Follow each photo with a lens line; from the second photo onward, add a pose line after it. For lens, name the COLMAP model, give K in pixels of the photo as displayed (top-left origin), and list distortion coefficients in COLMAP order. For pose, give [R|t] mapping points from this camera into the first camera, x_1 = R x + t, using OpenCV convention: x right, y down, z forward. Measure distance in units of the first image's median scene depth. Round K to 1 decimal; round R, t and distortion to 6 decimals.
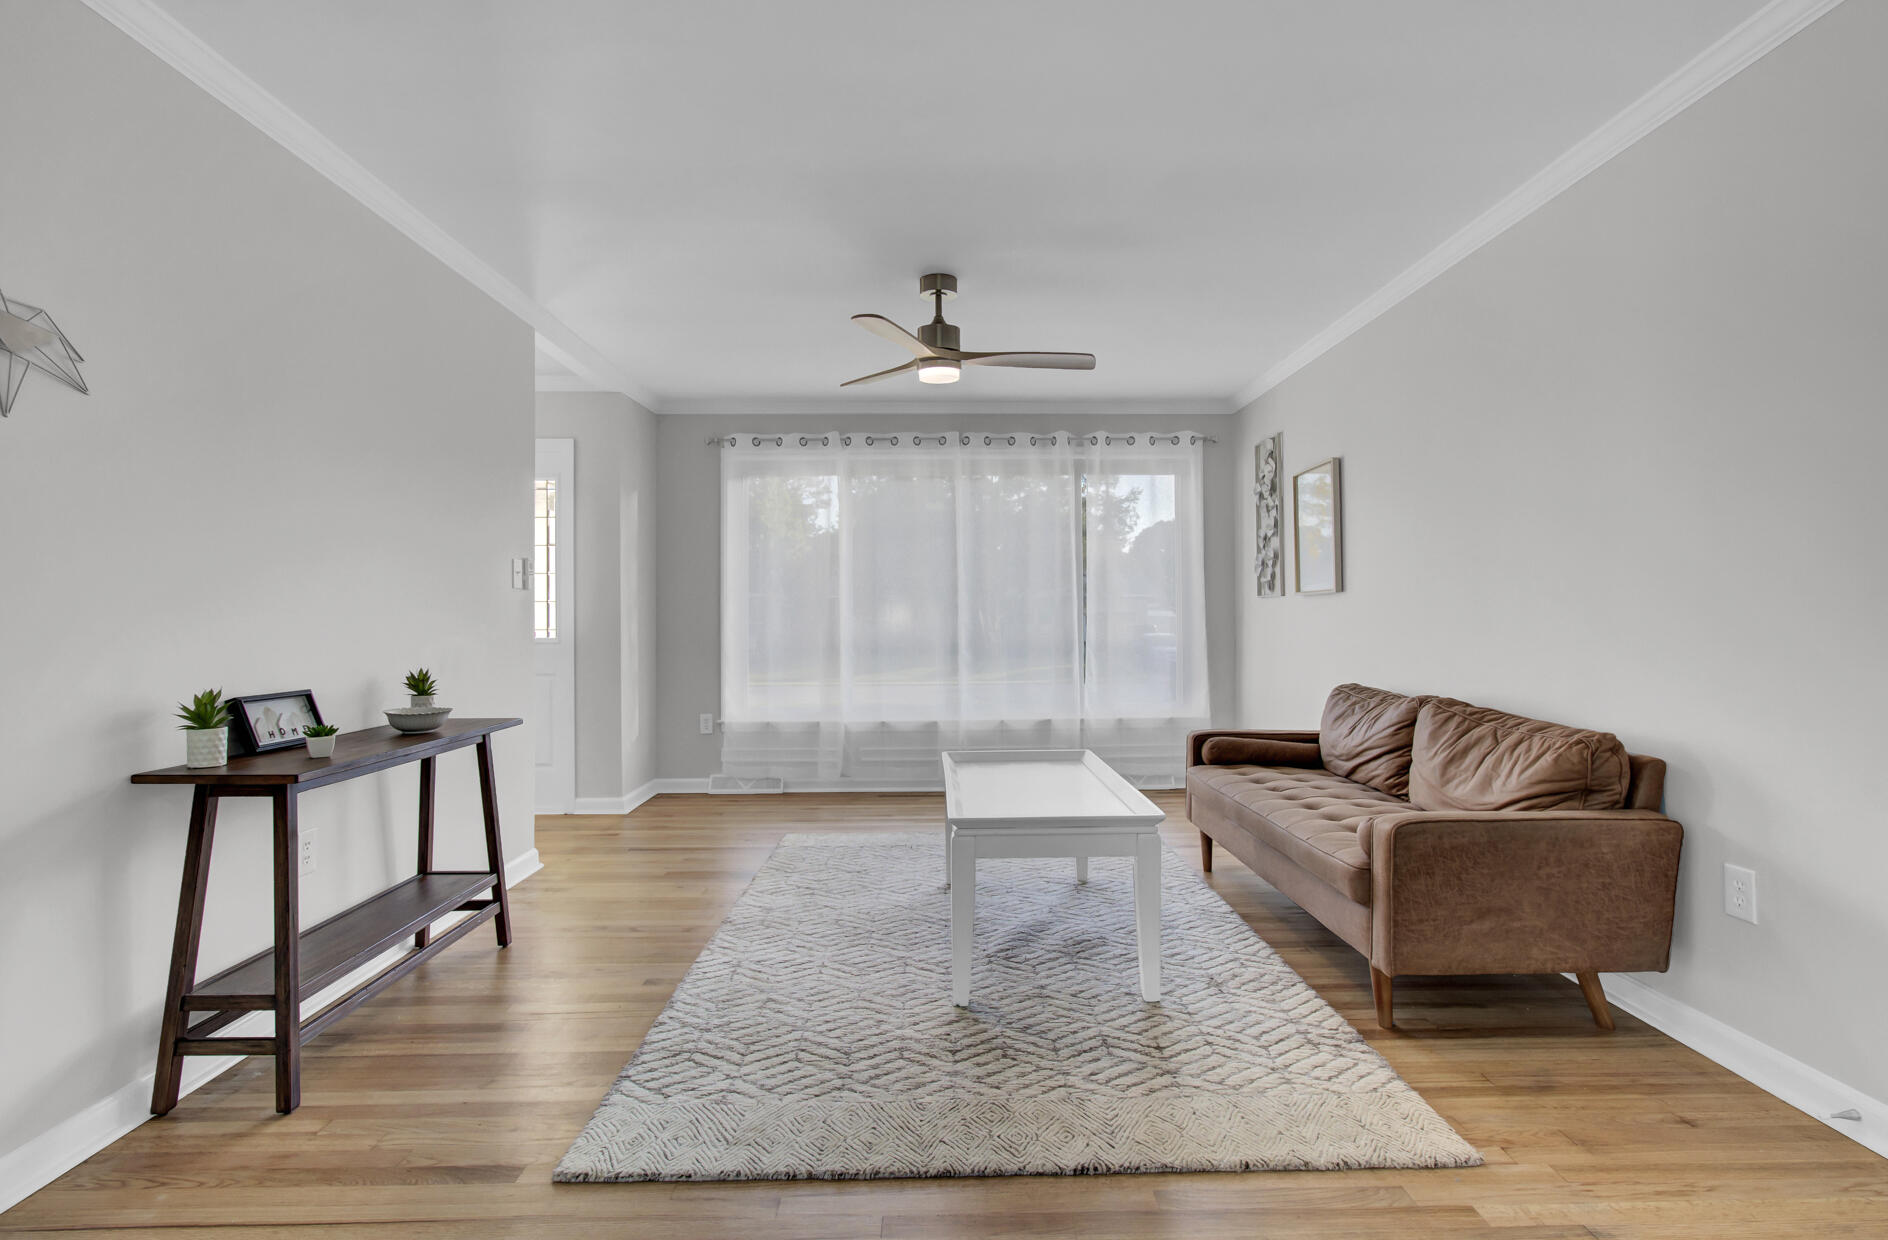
lens RADIAL K [[876.7, 0, 946.0], [0, 876.7, 612.3], [0, 0, 1]] dist [-0.008908, 0.000860]
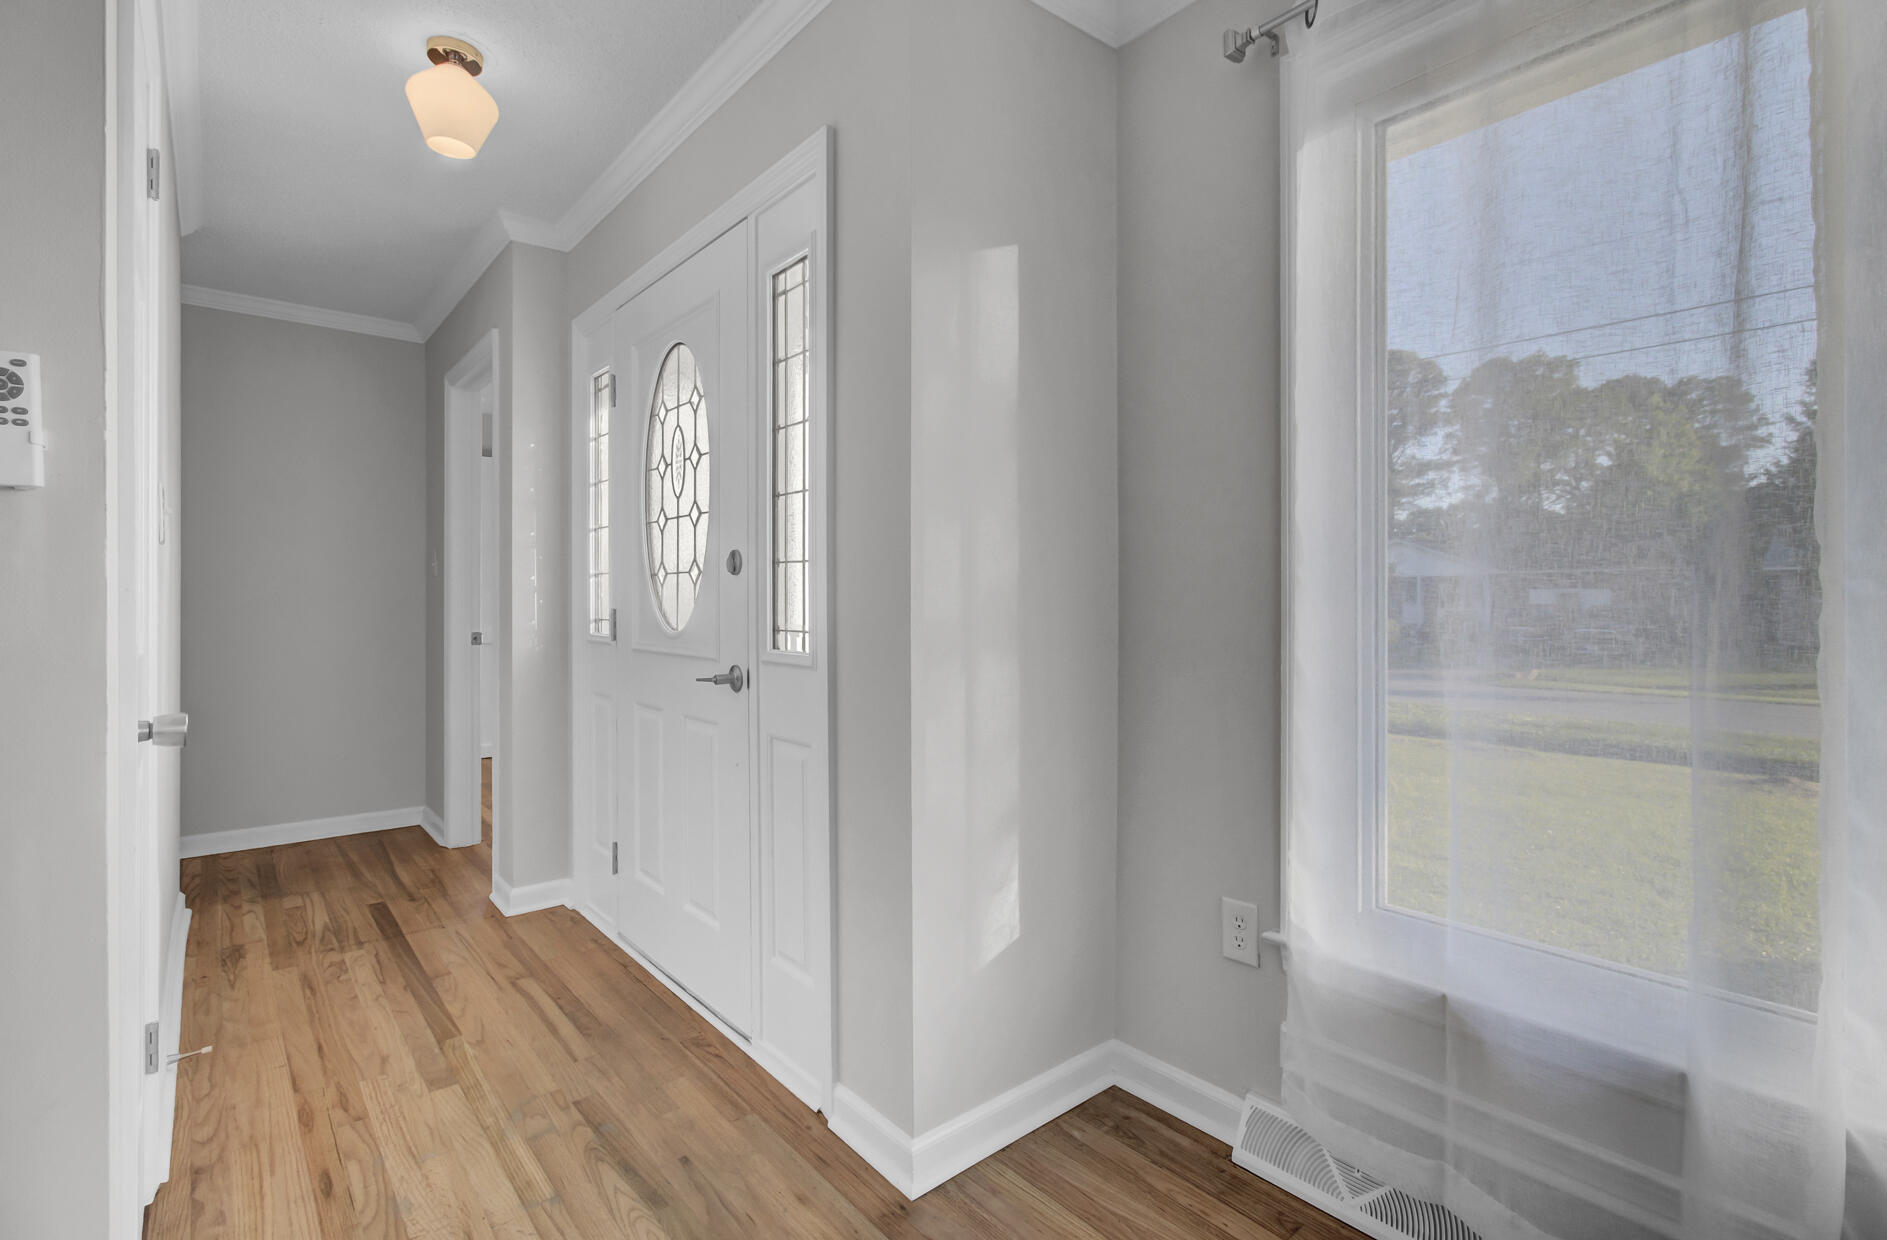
lens RADIAL K [[876.2, 0, 932.0], [0, 876.2, 589.9], [0, 0, 1]] dist [-0.008908, 0.000860]
pose [[0.622013, -0.002906, -0.783001, -0.090496], [-0.001296, 0.999988, -0.004741, 0.001544], [0.783006, 0.003964, 0.622002, 0.710619]]
